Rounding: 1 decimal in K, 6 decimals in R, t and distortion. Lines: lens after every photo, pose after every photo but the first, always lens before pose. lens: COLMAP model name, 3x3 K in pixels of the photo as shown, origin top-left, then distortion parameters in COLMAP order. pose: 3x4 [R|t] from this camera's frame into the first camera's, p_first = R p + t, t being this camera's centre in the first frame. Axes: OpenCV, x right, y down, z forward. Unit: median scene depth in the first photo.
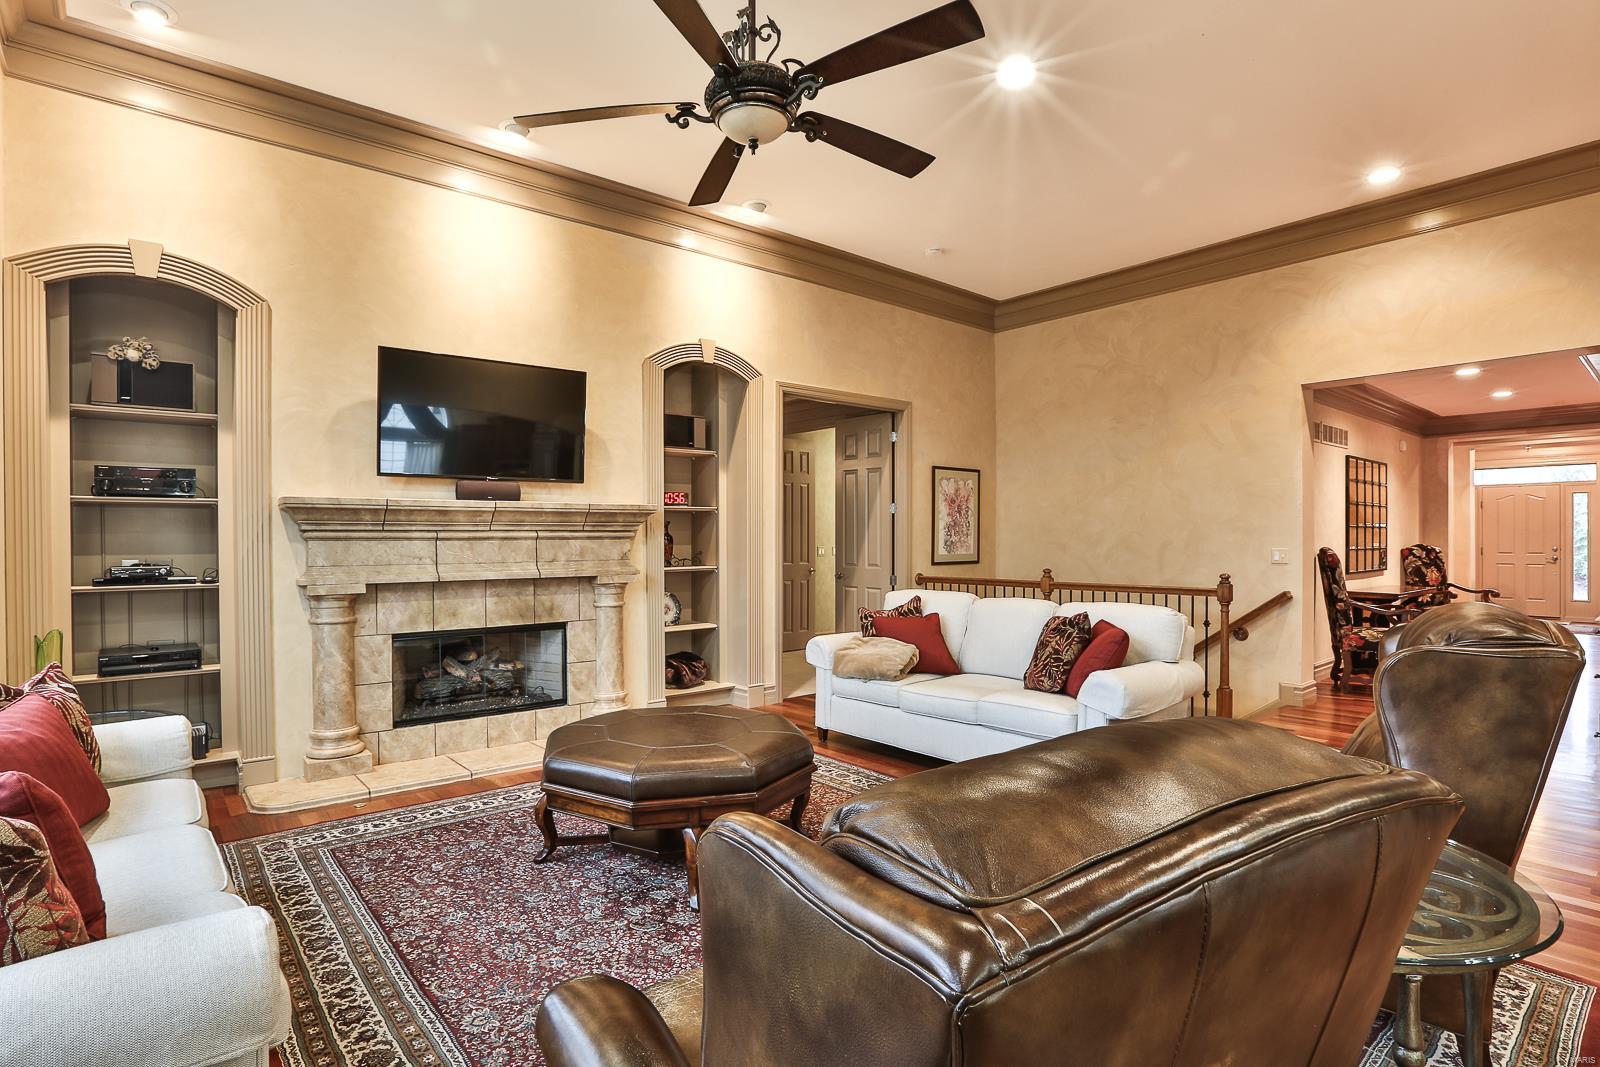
lens RADIAL K [[814.2, 0, 772.5], [0, 814.2, 565.4], [0, 0, 1]] dist [-0.013135, 0.000852]
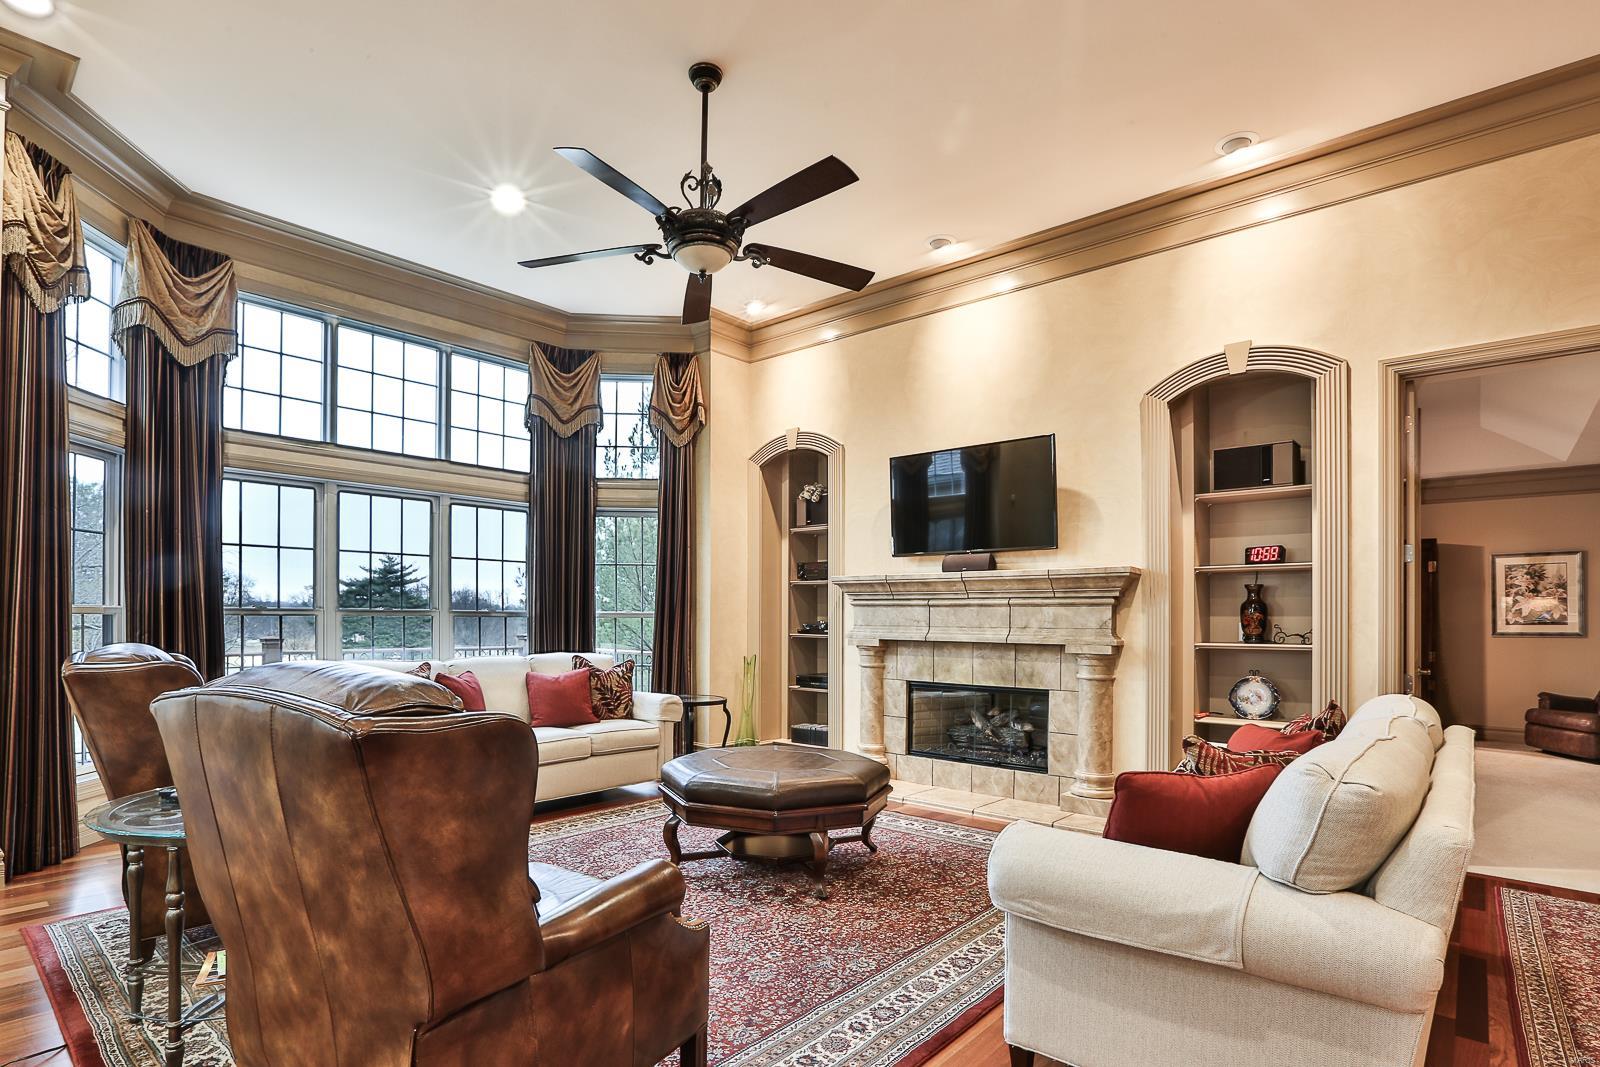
lens RADIAL K [[821.6, 0, 777.0], [0, 821.6, 614.0], [0, 0, 1]] dist [-0.038075, 0.021615]
pose [[0.182559, 0.011142, -0.983132, 0.691671], [-0.032848, 0.999447, 0.005227, -0.017802], [0.982646, 0.031340, 0.182824, 0.514400]]
